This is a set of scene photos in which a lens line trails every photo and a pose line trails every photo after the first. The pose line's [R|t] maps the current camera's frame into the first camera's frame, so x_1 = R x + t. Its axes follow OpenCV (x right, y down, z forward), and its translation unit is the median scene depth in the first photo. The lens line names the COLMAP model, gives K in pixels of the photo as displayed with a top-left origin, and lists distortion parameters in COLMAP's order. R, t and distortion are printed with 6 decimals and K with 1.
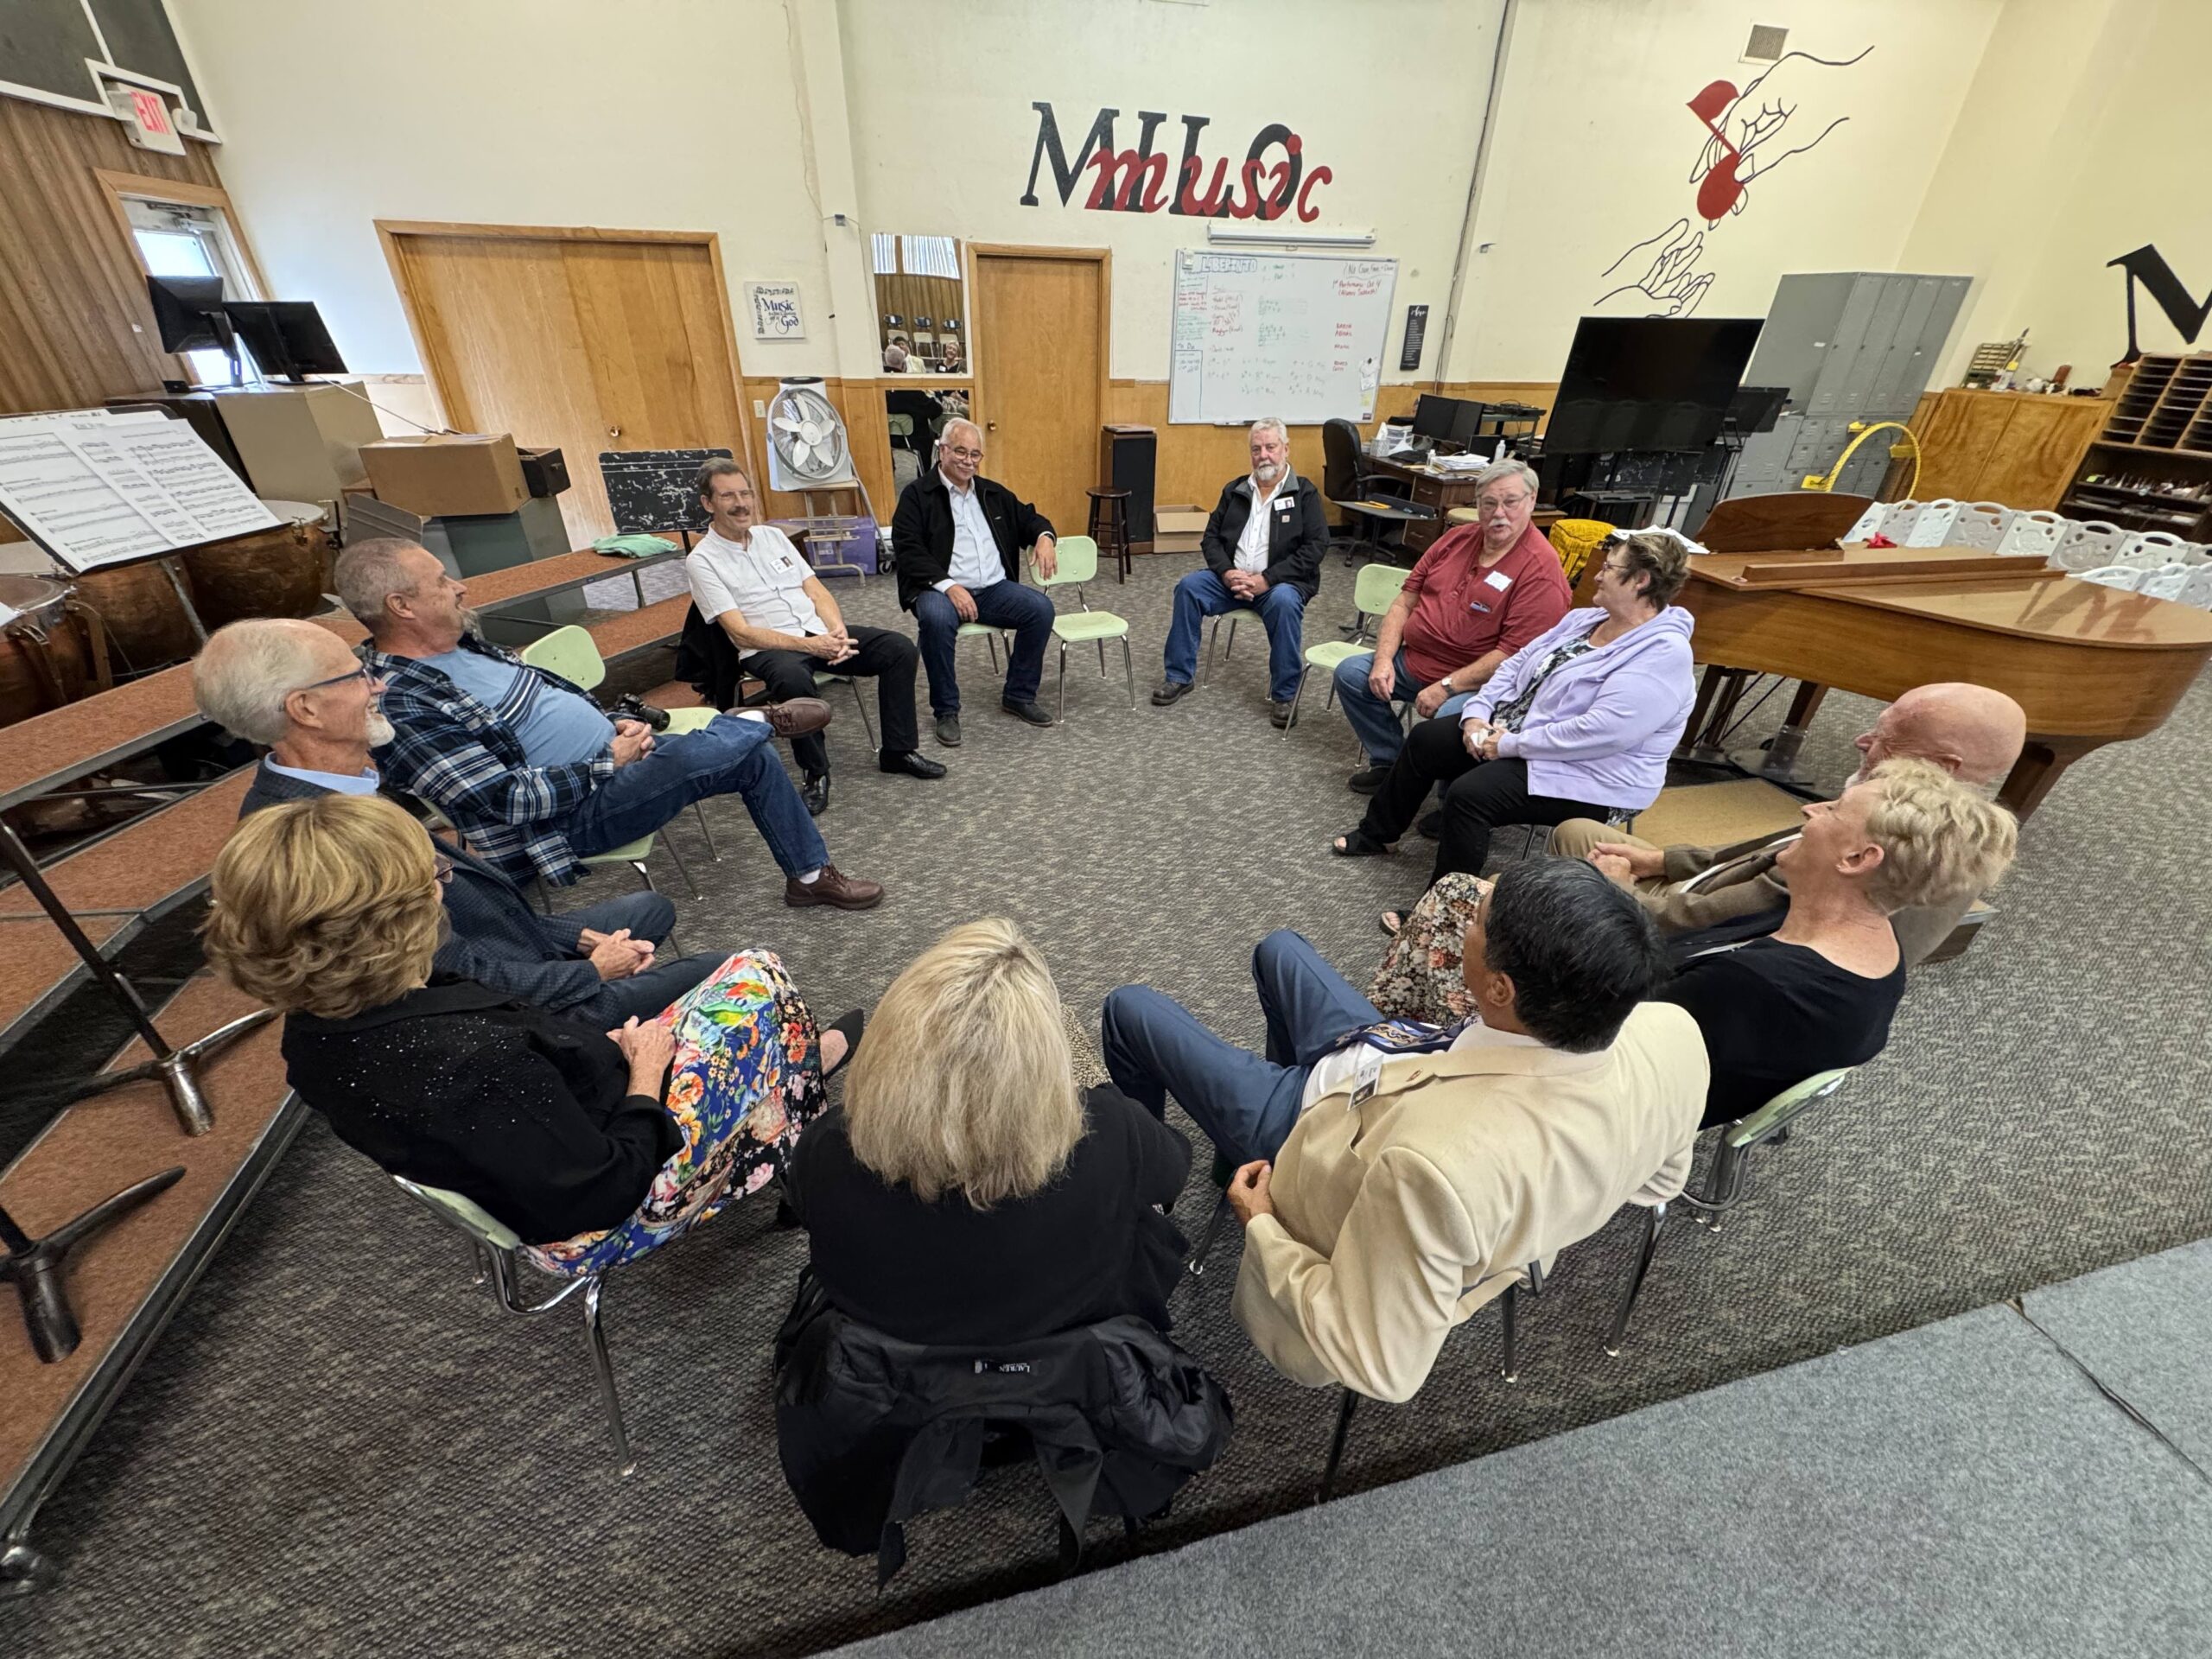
lens RADIAL K [[879.8, 0, 1106.0], [0, 879.8, 829.5], [0, 0, 1]] dist [0.003582, -0.000047]
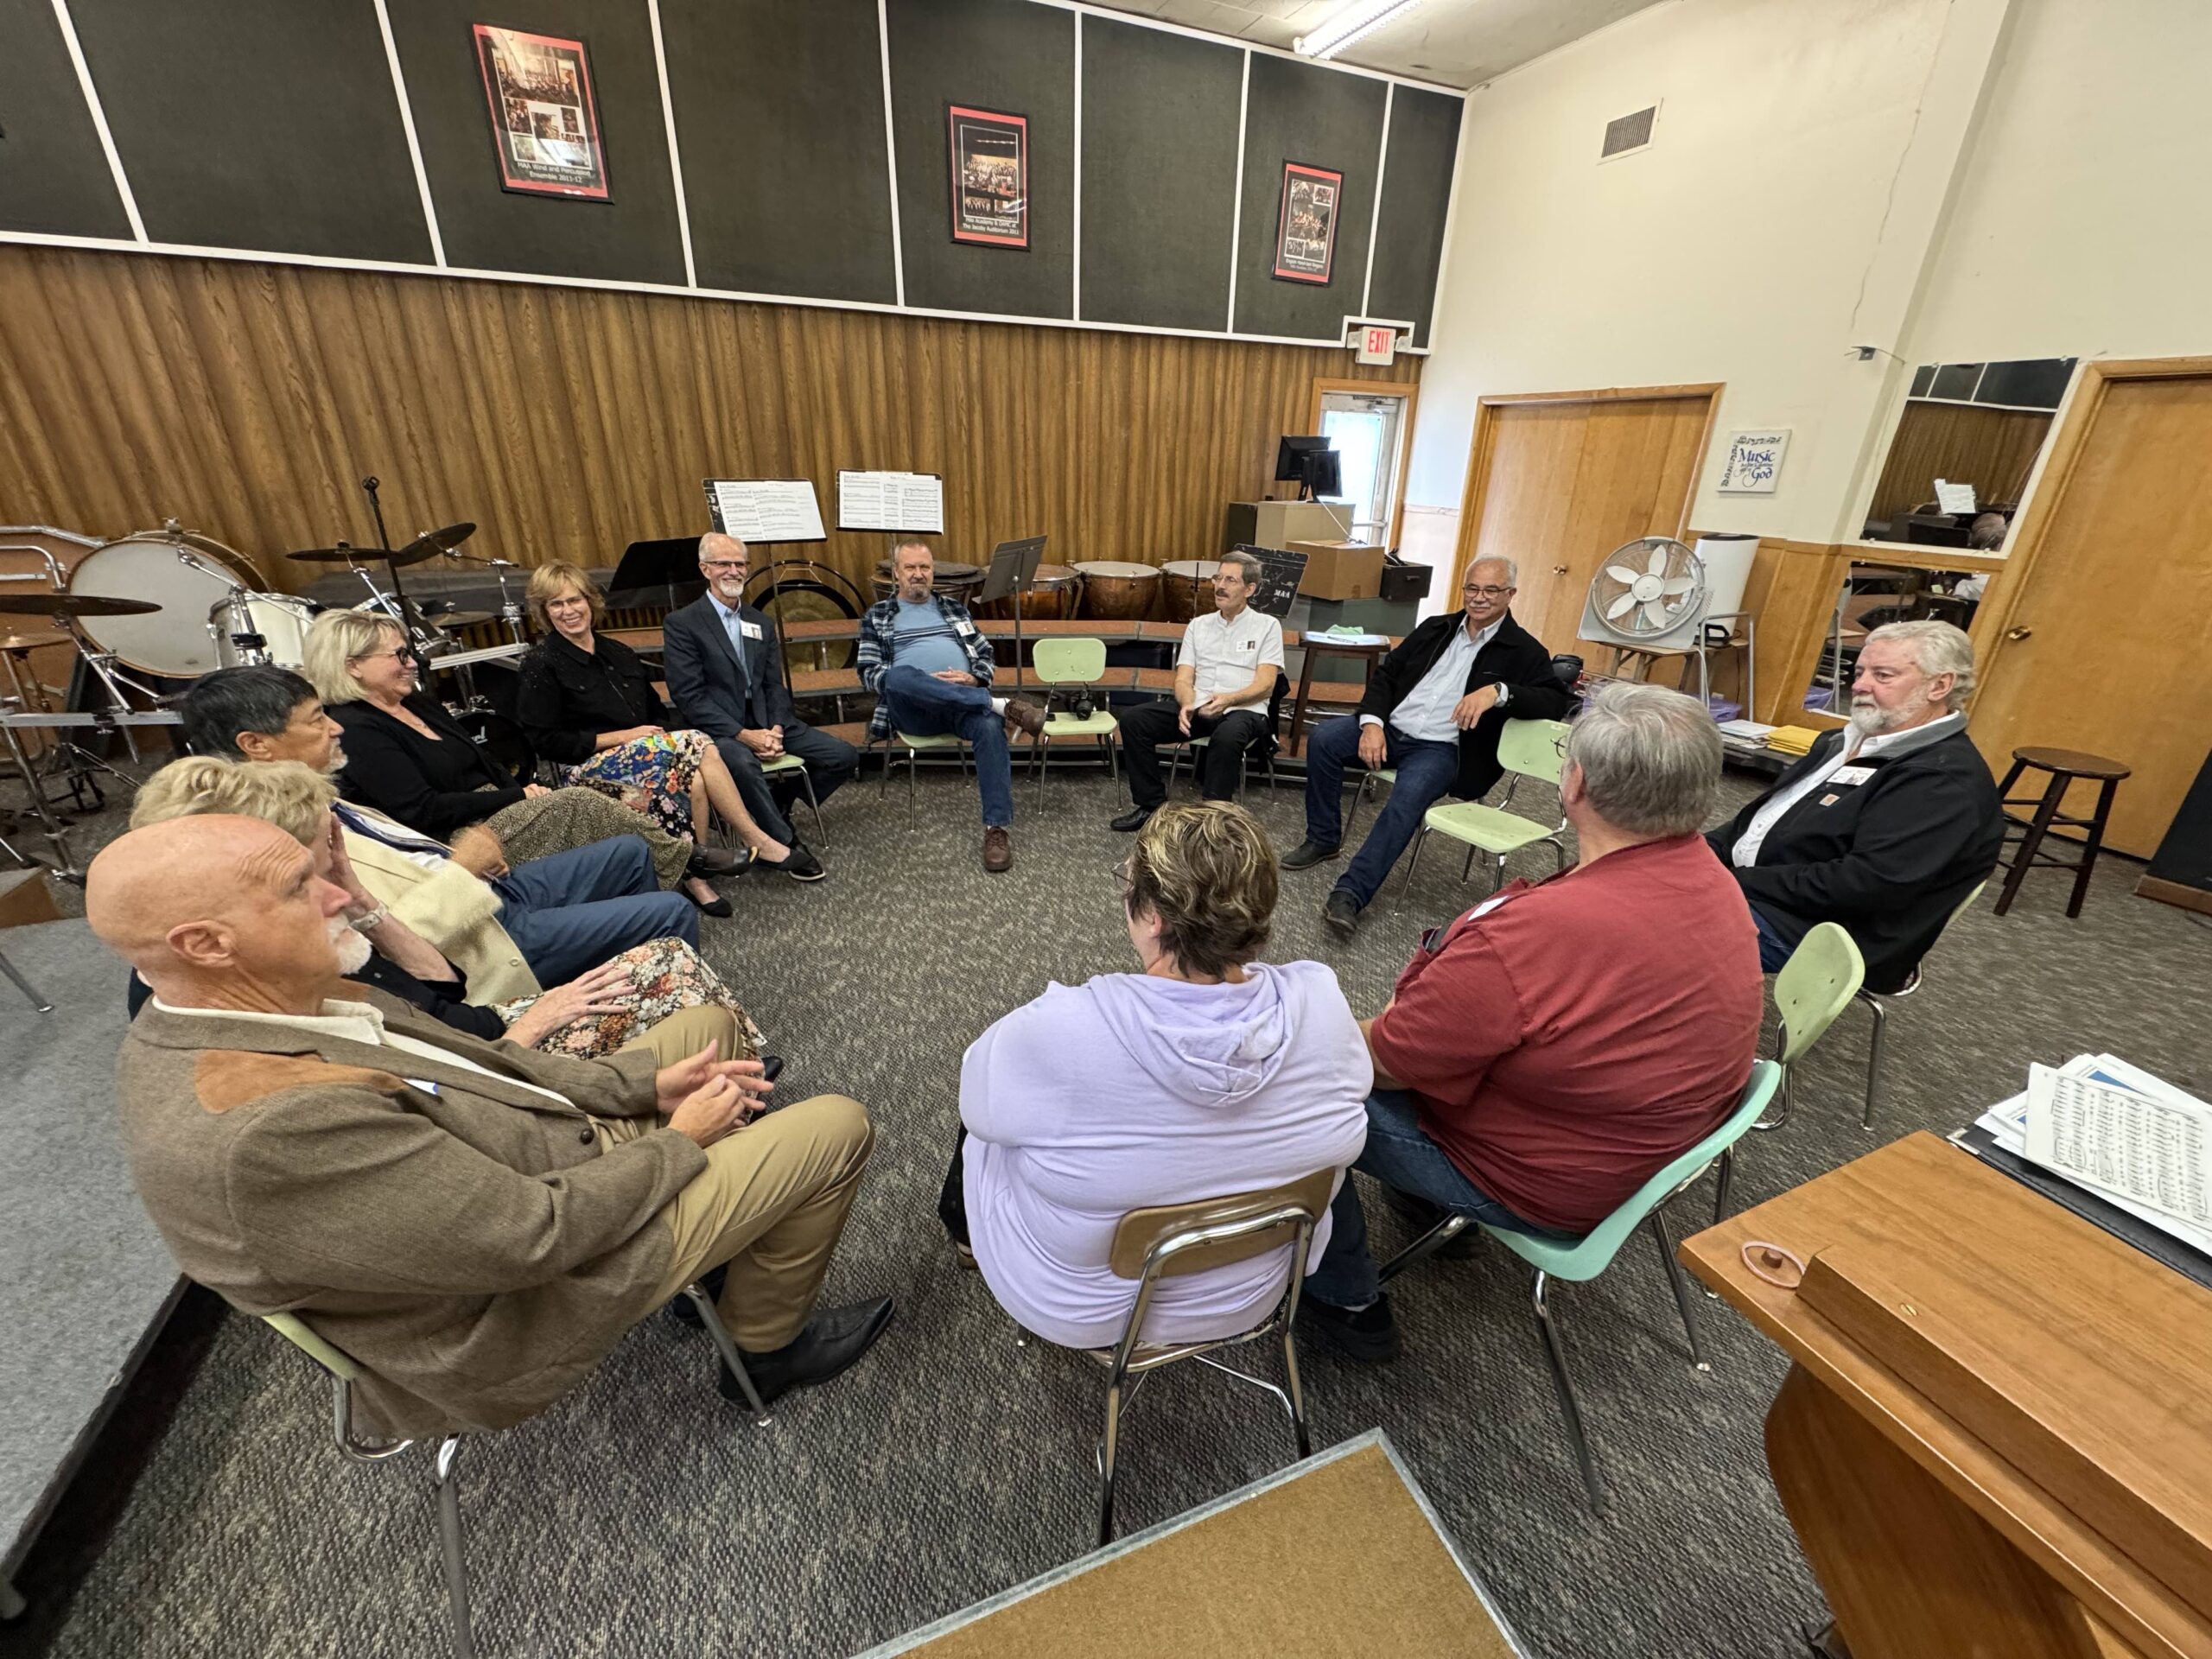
lens RADIAL K [[879.8, 0, 1106.0], [0, 879.8, 829.5], [0, 0, 1]] dist [0.003582, -0.000047]
pose [[0.162203, 0.376749, -0.912004, 0.551333], [-0.525086, 0.815475, 0.243485, -0.220109], [0.835449, 0.439387, 0.330098, 0.436414]]
